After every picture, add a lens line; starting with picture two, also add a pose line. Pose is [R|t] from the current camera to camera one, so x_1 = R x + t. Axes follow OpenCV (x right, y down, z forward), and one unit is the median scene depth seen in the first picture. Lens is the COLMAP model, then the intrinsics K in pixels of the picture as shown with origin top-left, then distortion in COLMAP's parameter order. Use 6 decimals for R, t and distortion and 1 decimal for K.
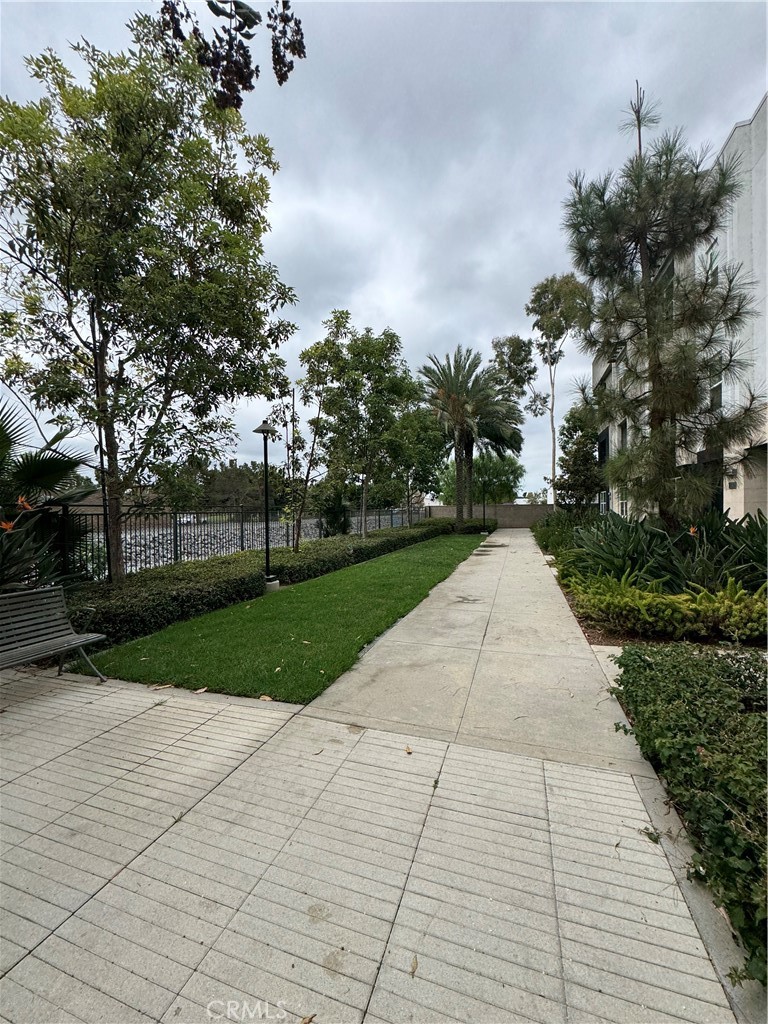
lens RADIAL K [[414.2, 0, 380.8], [0, 414.2, 511.9], [0, 0, 1]] dist [-0.000481, 0.000181]
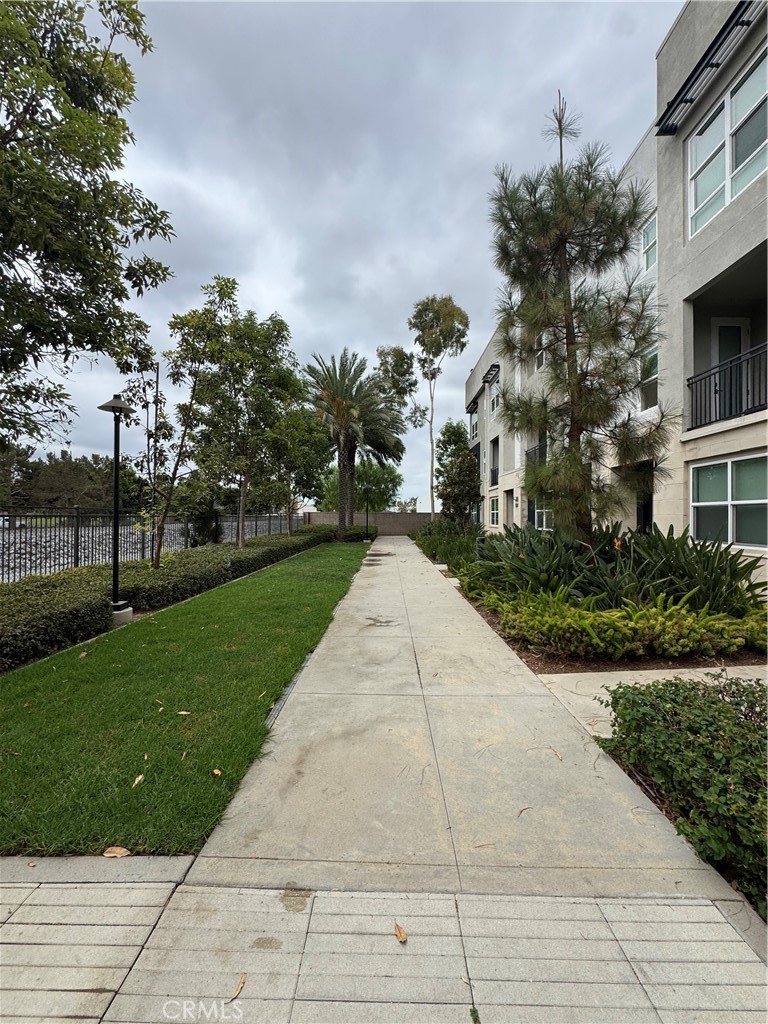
lens RADIAL K [[414.2, 0, 384.4], [0, 414.2, 510.4], [0, 0, 1]] dist [-0.000481, 0.000181]
pose [[0.950740, 0.021649, 0.309233, -0.060918], [-0.015922, 0.999652, -0.021033, -0.004329], [-0.309581, 0.015073, 0.950754, 0.182145]]
